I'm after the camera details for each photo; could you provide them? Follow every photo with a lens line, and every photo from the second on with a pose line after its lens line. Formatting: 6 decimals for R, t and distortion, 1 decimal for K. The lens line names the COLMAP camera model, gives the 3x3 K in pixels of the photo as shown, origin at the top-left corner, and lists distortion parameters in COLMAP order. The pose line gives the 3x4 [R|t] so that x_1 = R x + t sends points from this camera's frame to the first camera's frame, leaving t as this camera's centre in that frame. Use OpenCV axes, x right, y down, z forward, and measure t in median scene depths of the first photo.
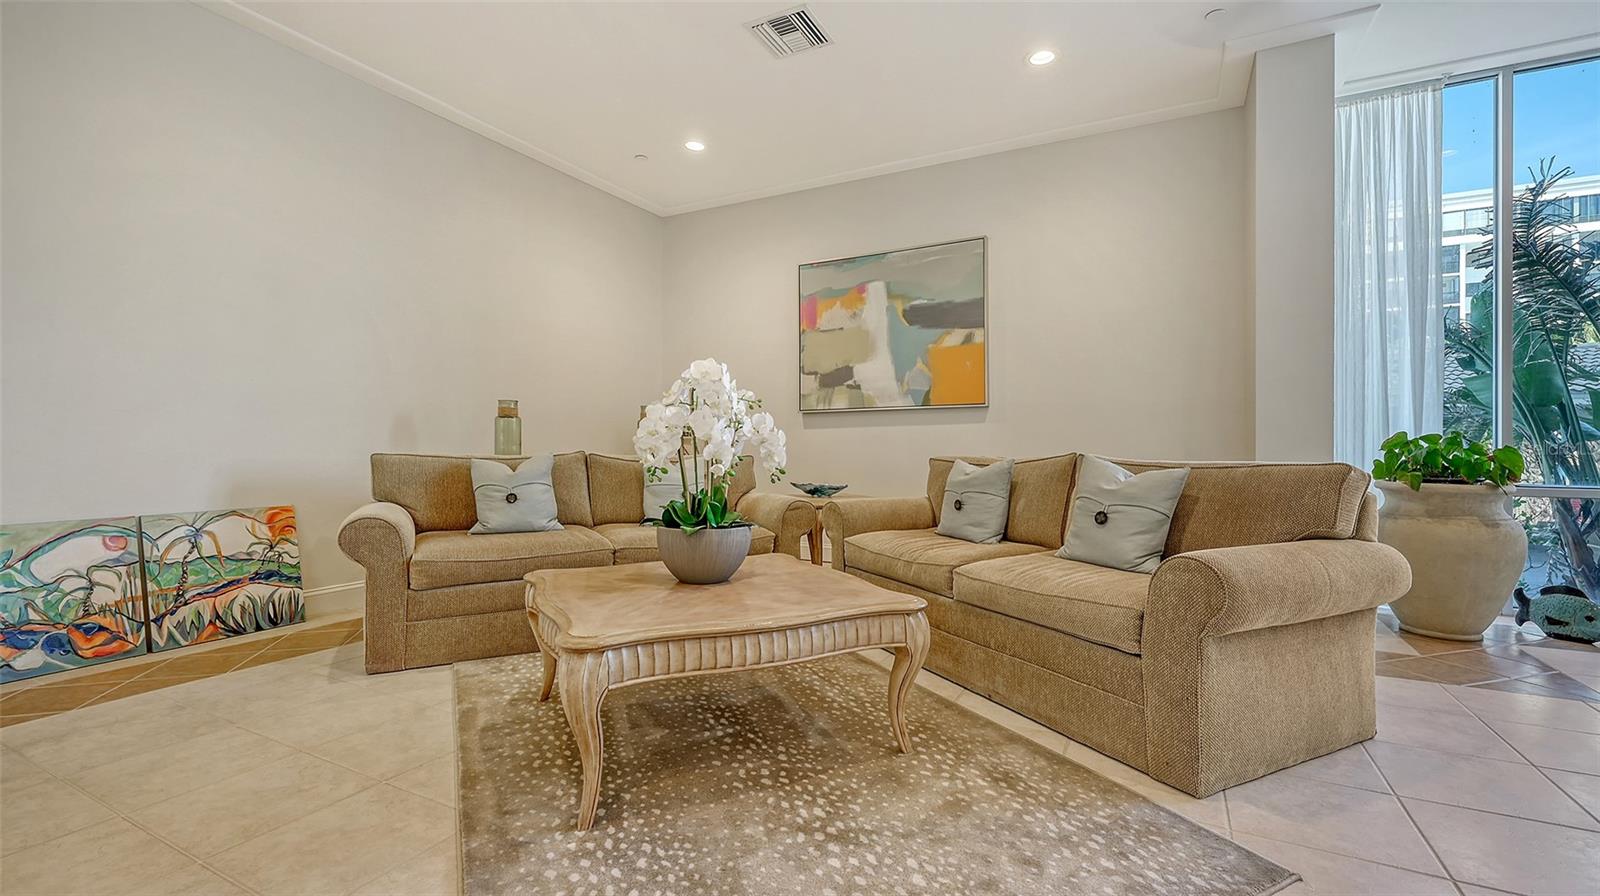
lens RADIAL K [[680.2, 0, 811.5], [0, 680.2, 455.4], [0, 0, 1]] dist [0.008440, 0.000642]
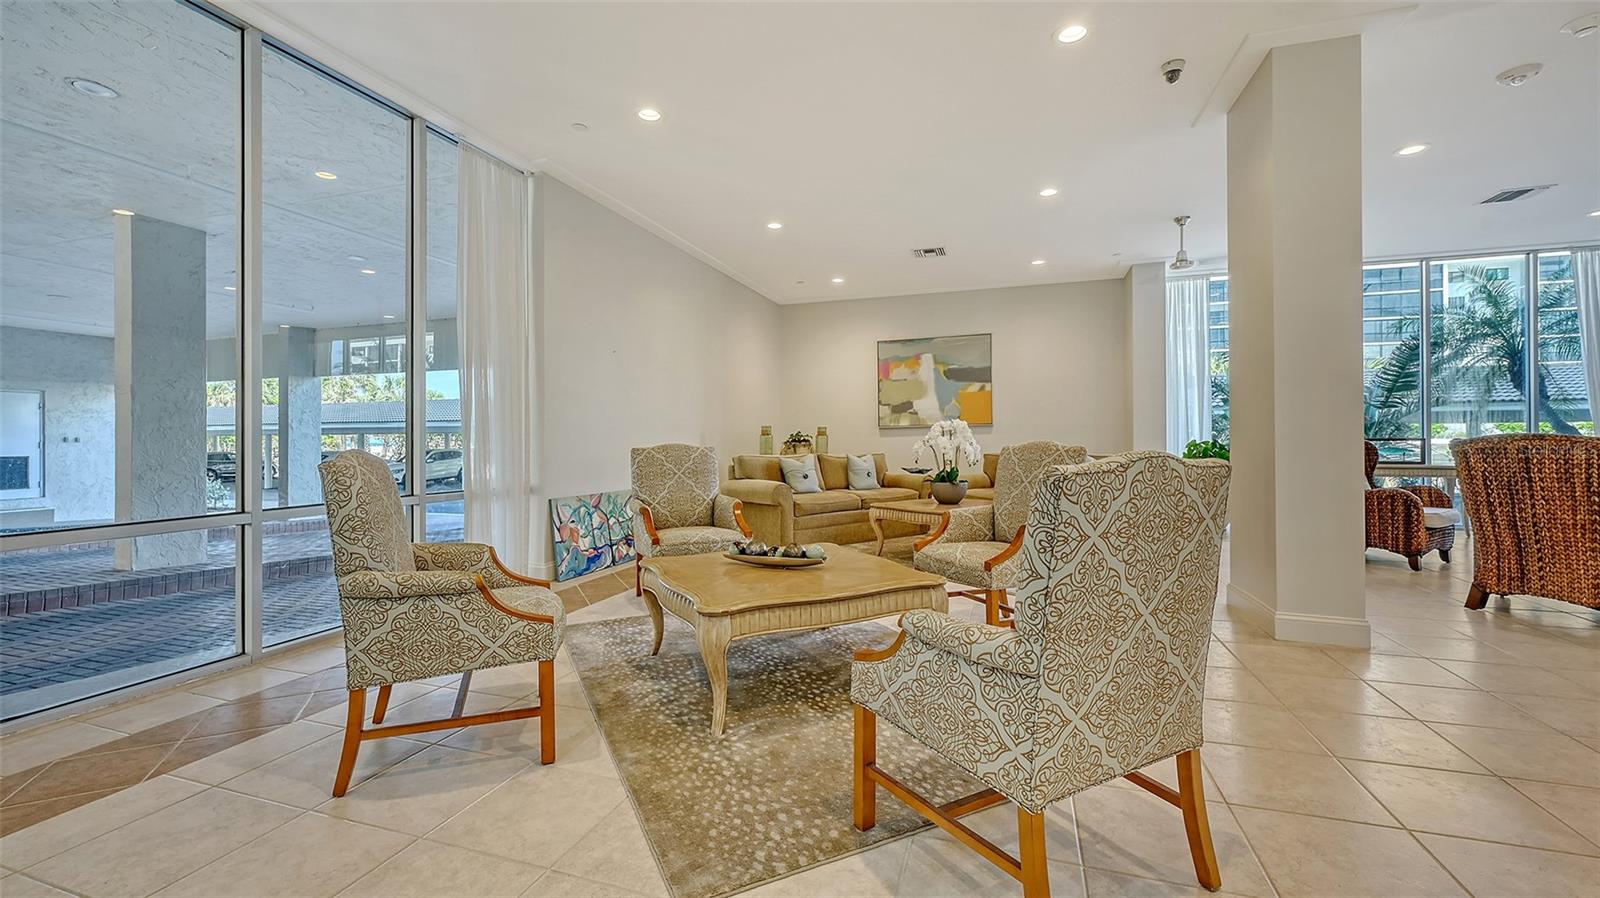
lens RADIAL K [[660.1, 0, 788.0], [0, 660.1, 440.9], [0, 0, 1]] dist [0.007144, 0.001045]
pose [[0.987423, -0.009202, 0.157833, -0.535285], [0.011519, 0.999839, -0.013774, -0.011324], [-0.157681, 0.015419, 0.987370, -0.627698]]
